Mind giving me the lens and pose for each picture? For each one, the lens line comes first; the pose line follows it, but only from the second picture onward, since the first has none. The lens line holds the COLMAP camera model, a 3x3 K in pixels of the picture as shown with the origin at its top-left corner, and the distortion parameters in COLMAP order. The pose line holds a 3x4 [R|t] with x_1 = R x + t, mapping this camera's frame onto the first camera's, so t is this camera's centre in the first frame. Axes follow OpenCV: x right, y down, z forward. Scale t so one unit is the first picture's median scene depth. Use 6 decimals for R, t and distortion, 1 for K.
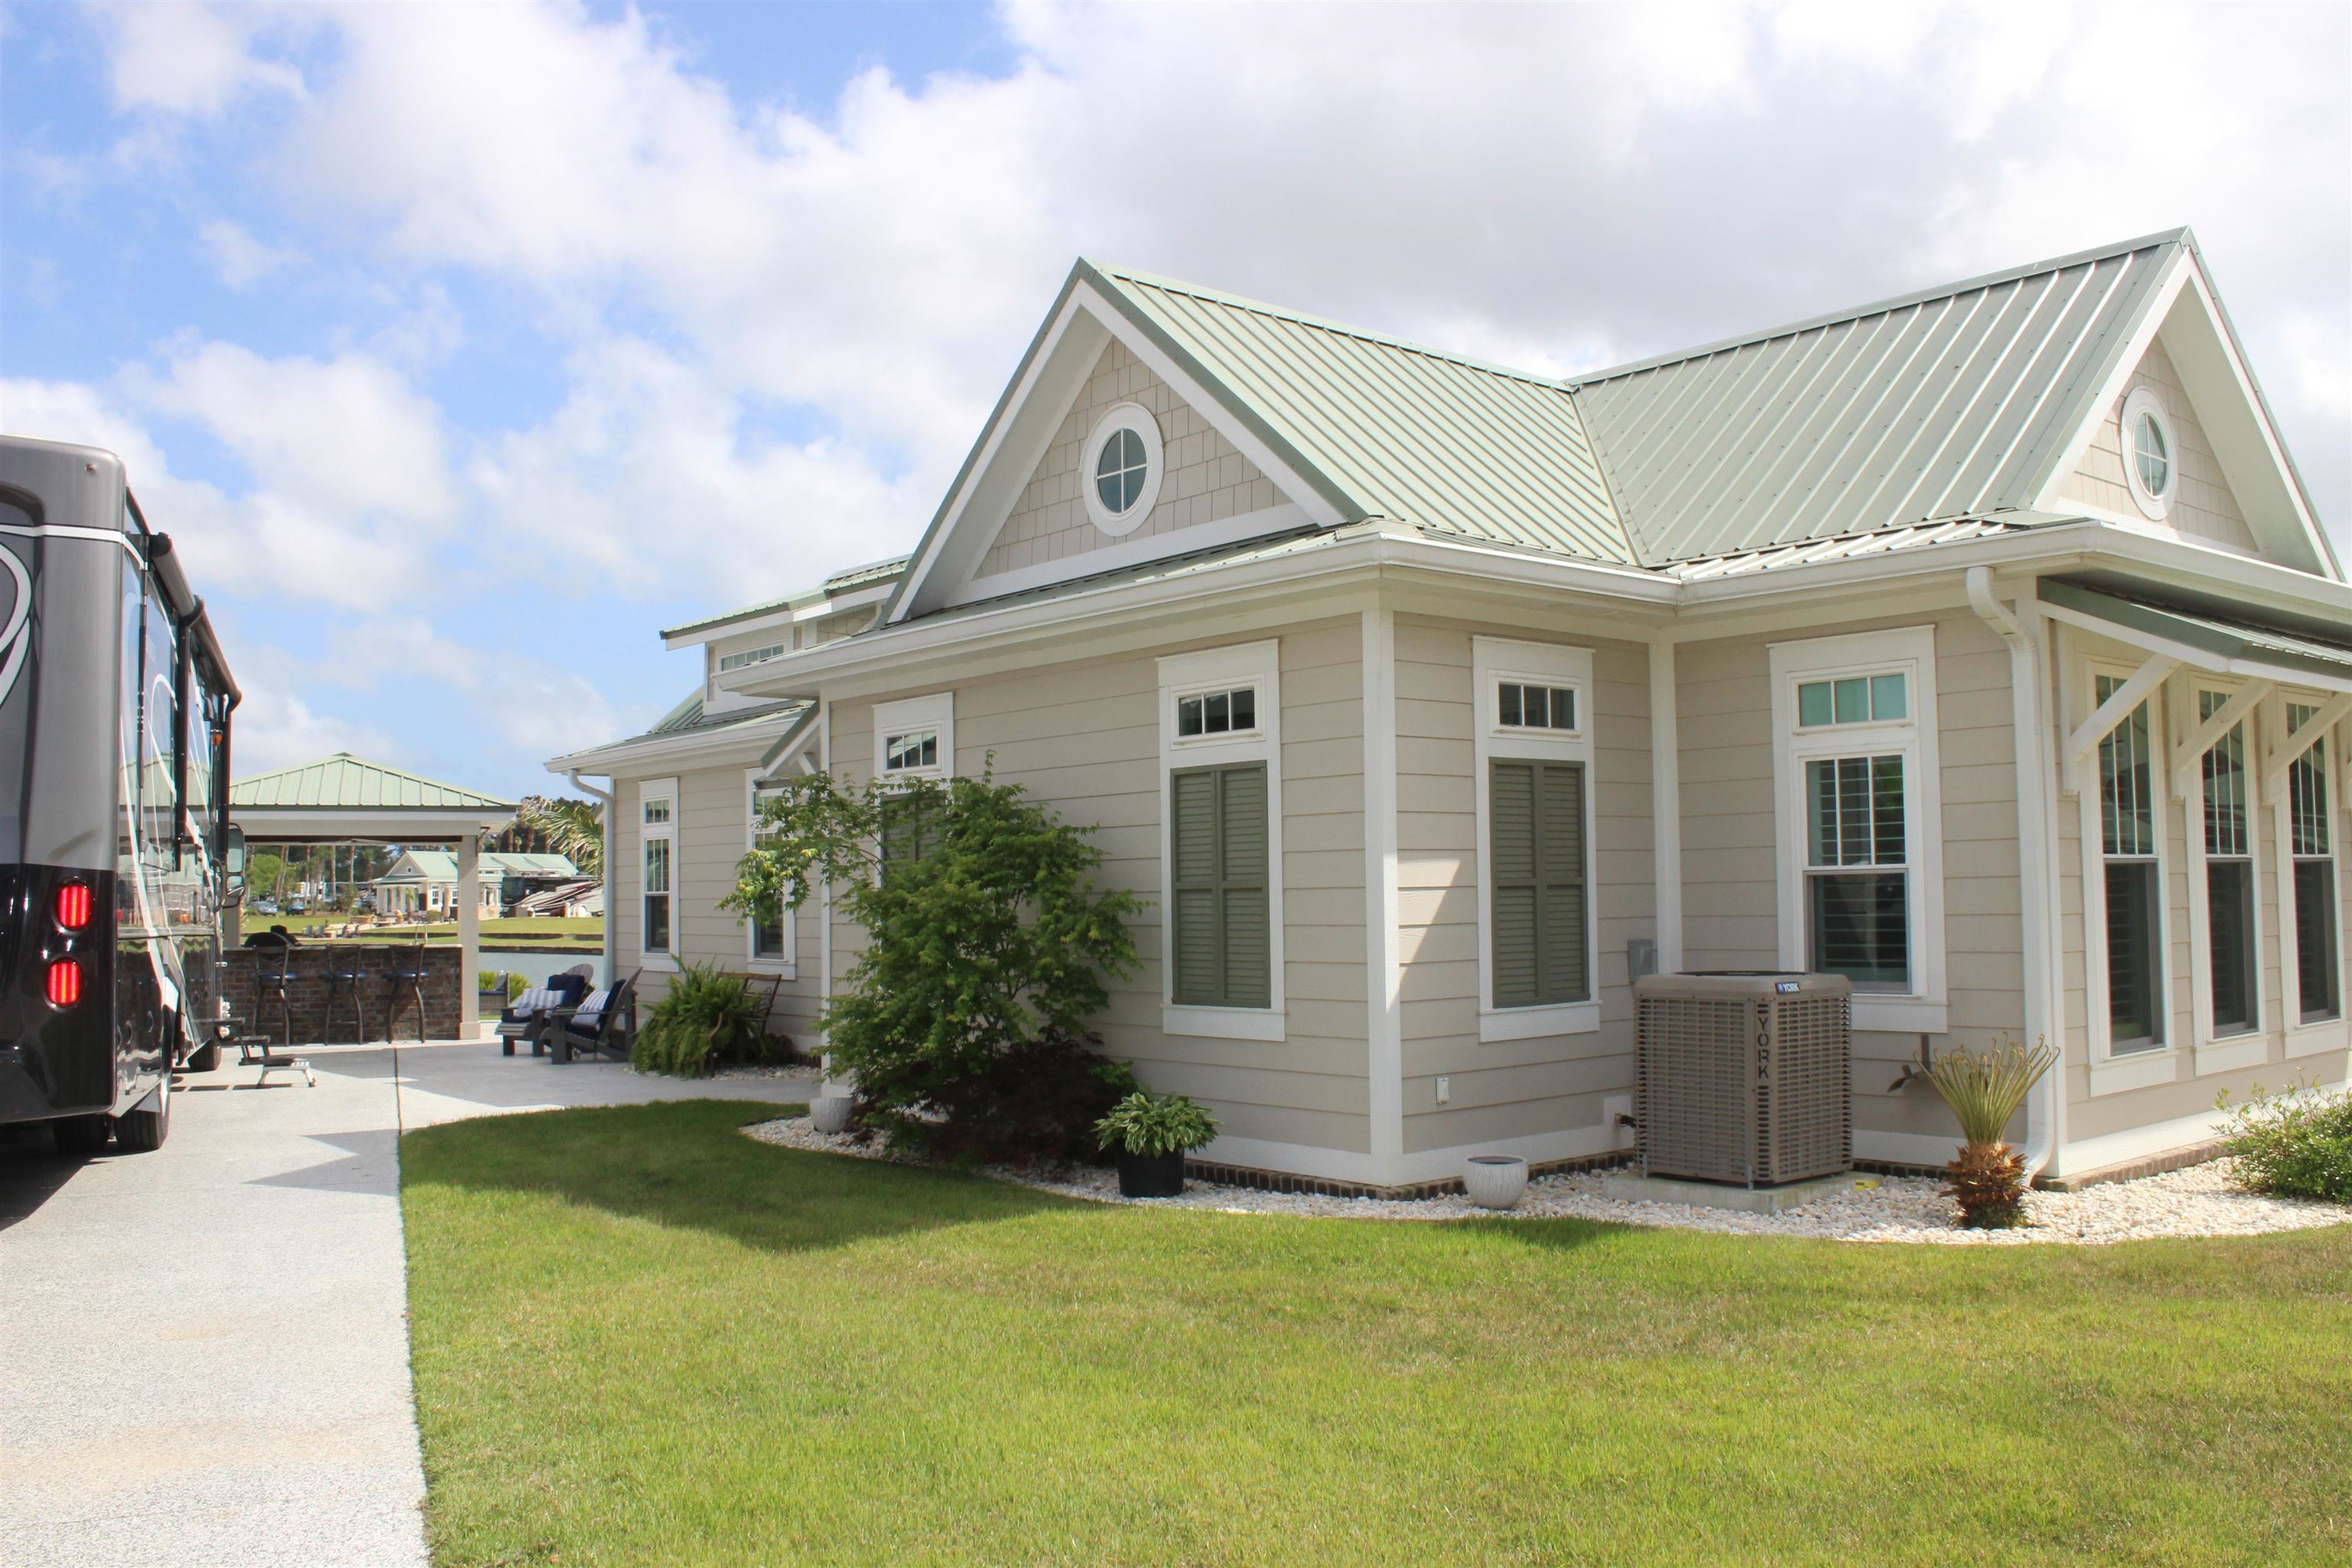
lens RADIAL K [[1972.2, 0, 1176.0], [0, 1972.2, 784.0], [0, 0, 1]] dist [-0.158817, 0.136474]
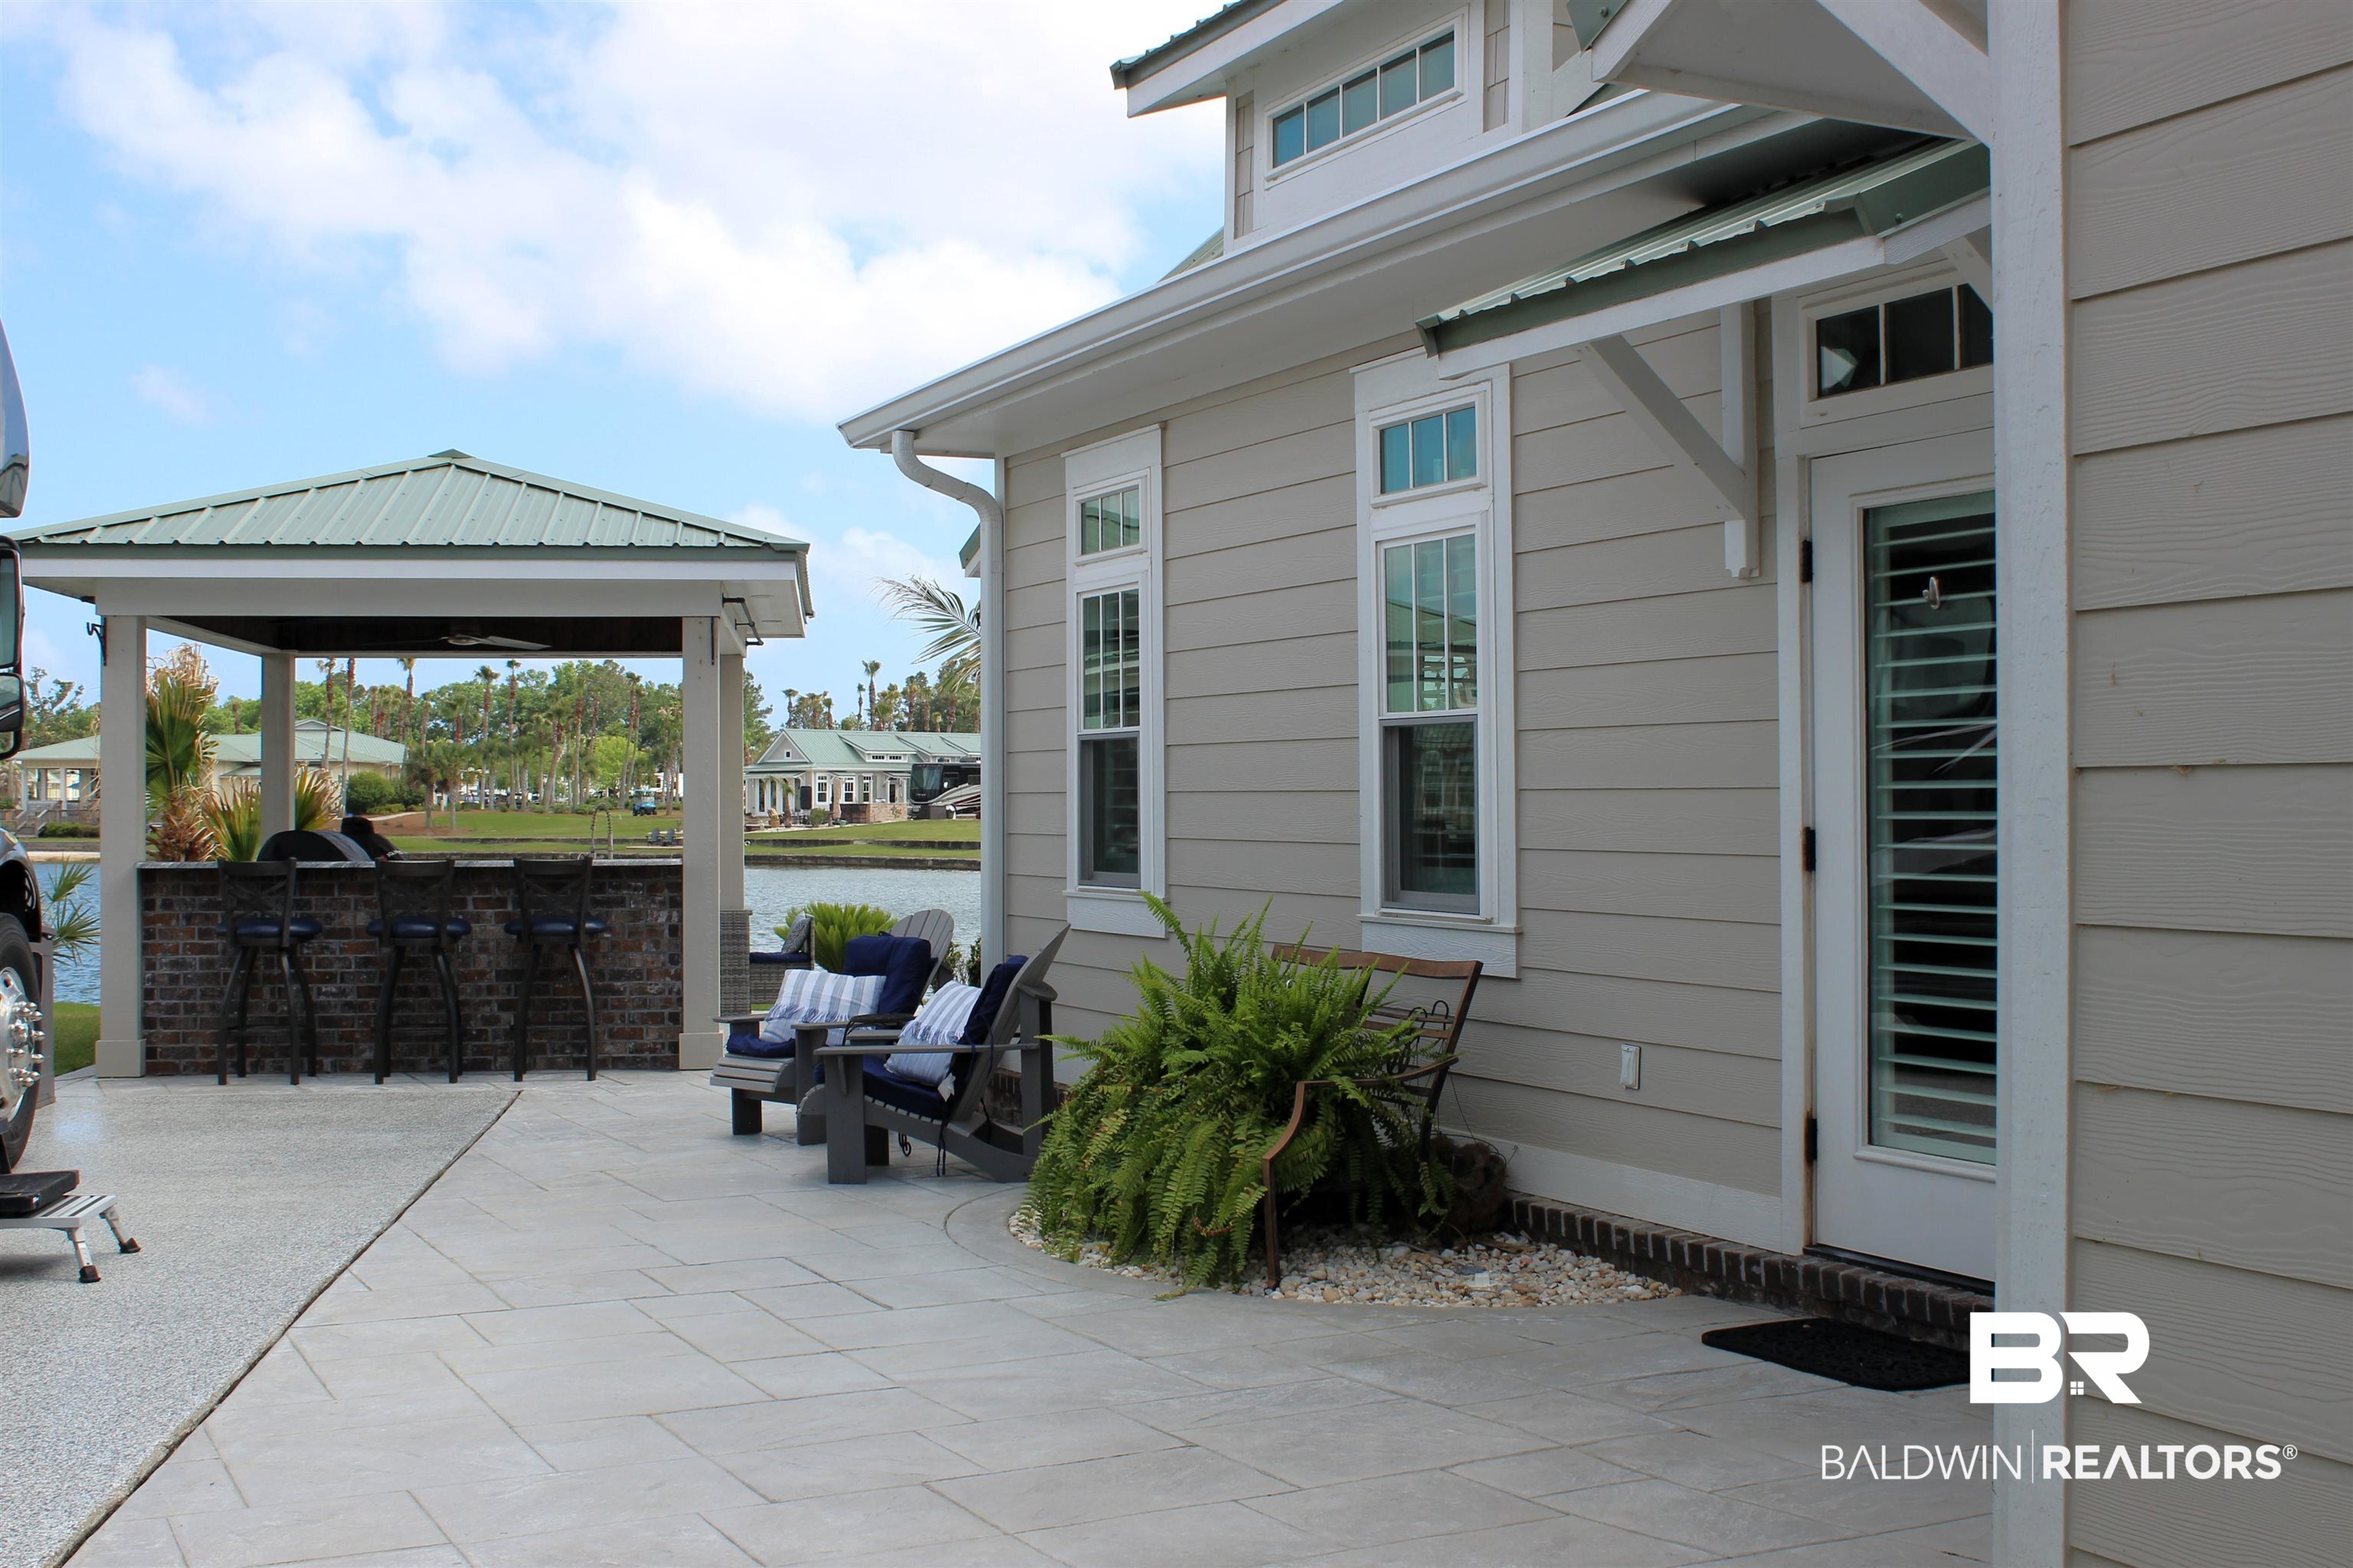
lens RADIAL K [[2680.0, 0, 1176.5], [0, 2680.0, 784.0], [0, 0, 1]] dist [-0.125501, 0.045814]
pose [[0.971343, 0.007042, -0.237577, -0.124611], [0.005460, 0.998636, 0.051923, 0.038078], [0.237619, -0.051733, 0.969980, 0.479192]]
